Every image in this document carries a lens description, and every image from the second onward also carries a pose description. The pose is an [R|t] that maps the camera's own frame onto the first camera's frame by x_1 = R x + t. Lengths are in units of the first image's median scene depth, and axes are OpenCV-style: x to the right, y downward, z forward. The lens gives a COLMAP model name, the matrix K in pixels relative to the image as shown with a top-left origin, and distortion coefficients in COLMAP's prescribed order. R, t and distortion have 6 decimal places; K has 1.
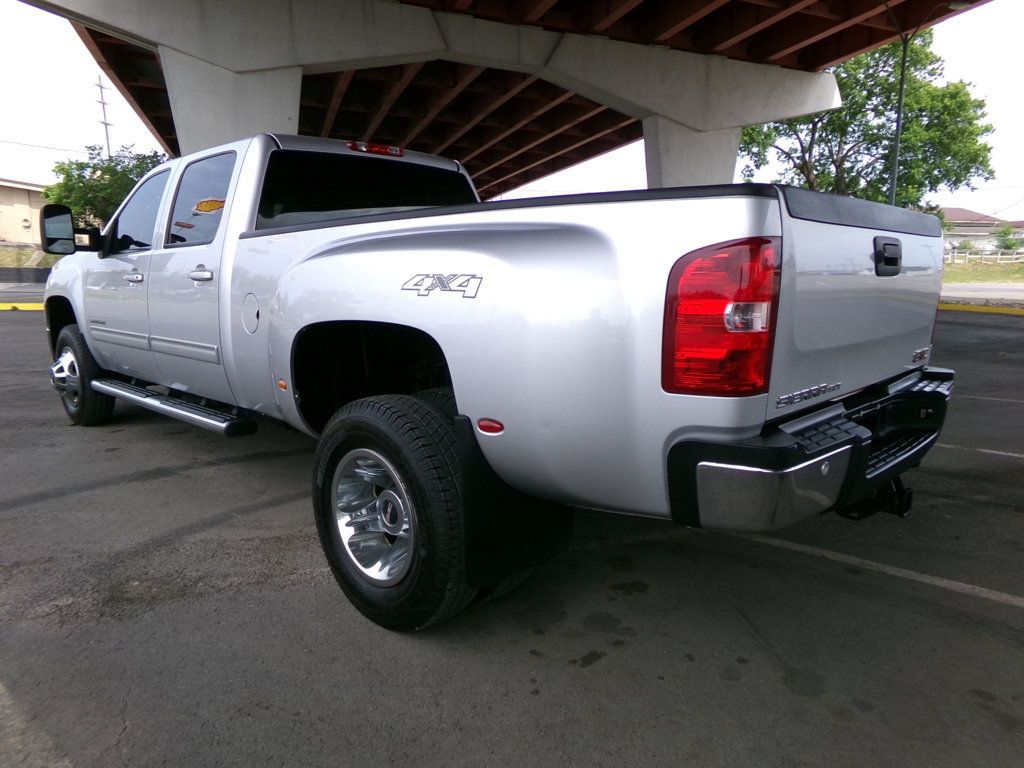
lens RADIAL K [[707.3, 0, 512.7], [0, 707.3, 358.9], [0, 0, 1]] dist [0.004857, 0.003746]
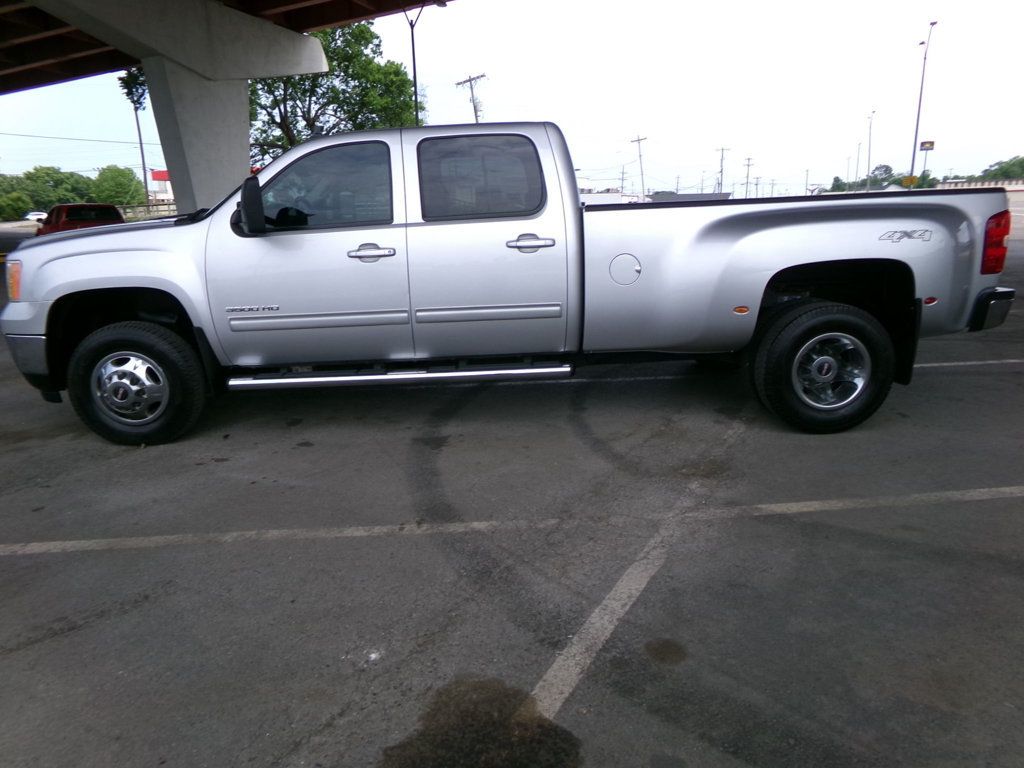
lens RADIAL K [[691.4, 0, 508.8], [0, 691.4, 379.4], [0, 0, 1]] dist [-0.005376, 0.029179]
pose [[0.696102, -0.188640, 0.692717, -0.186013], [0.119323, 0.981843, 0.147469, -0.010523], [-0.707957, -0.019997, 0.705972, 0.033973]]
